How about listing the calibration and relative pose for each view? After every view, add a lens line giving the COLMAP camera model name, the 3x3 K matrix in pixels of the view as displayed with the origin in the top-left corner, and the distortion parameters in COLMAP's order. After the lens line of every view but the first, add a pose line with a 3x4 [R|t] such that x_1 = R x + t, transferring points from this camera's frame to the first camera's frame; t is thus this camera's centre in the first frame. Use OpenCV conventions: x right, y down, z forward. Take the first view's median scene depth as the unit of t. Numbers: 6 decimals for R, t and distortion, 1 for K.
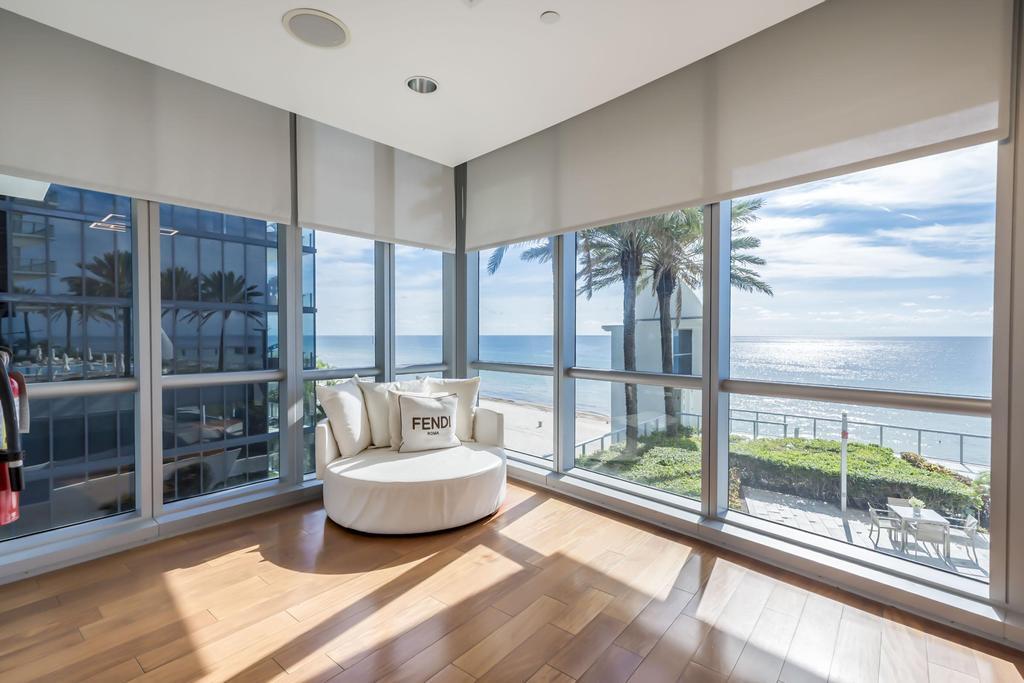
lens RADIAL K [[467.9, 0, 505.1], [0, 467.9, 344.0], [0, 0, 1]] dist [0.005443, 0.001603]
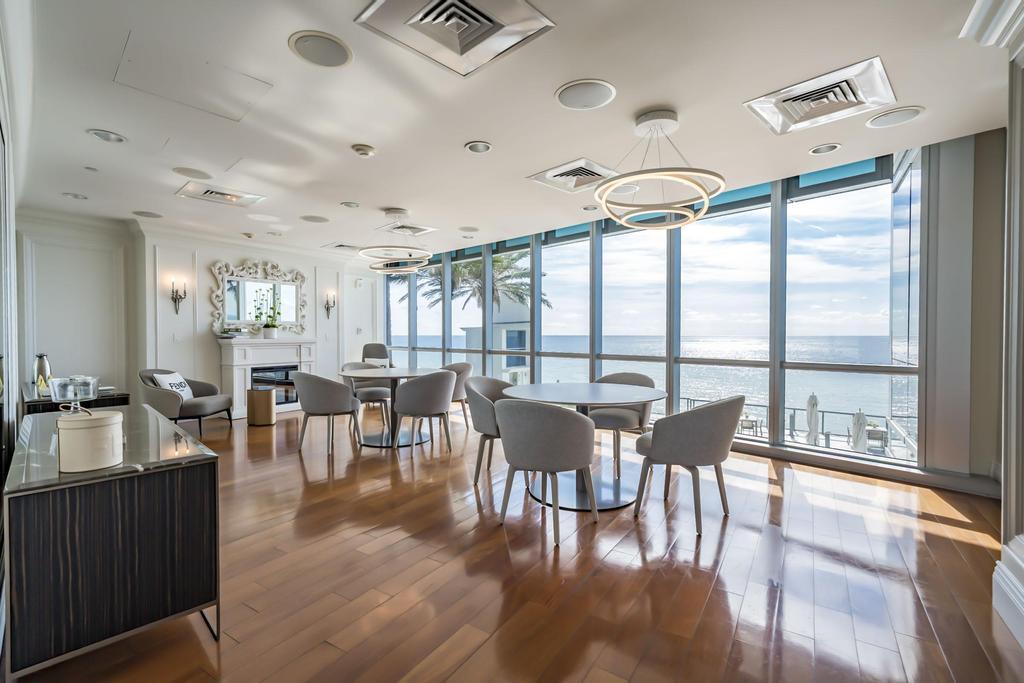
lens RADIAL K [[467.9, 0, 505.1], [0, 467.9, 344.0], [0, 0, 1]] dist [0.005443, 0.001603]
pose [[0.992340, -0.003983, 0.123469, -0.280230], [0.004109, 0.999991, -0.000767, 0.004451], [-0.123465, 0.001268, 0.992348, -0.224650]]
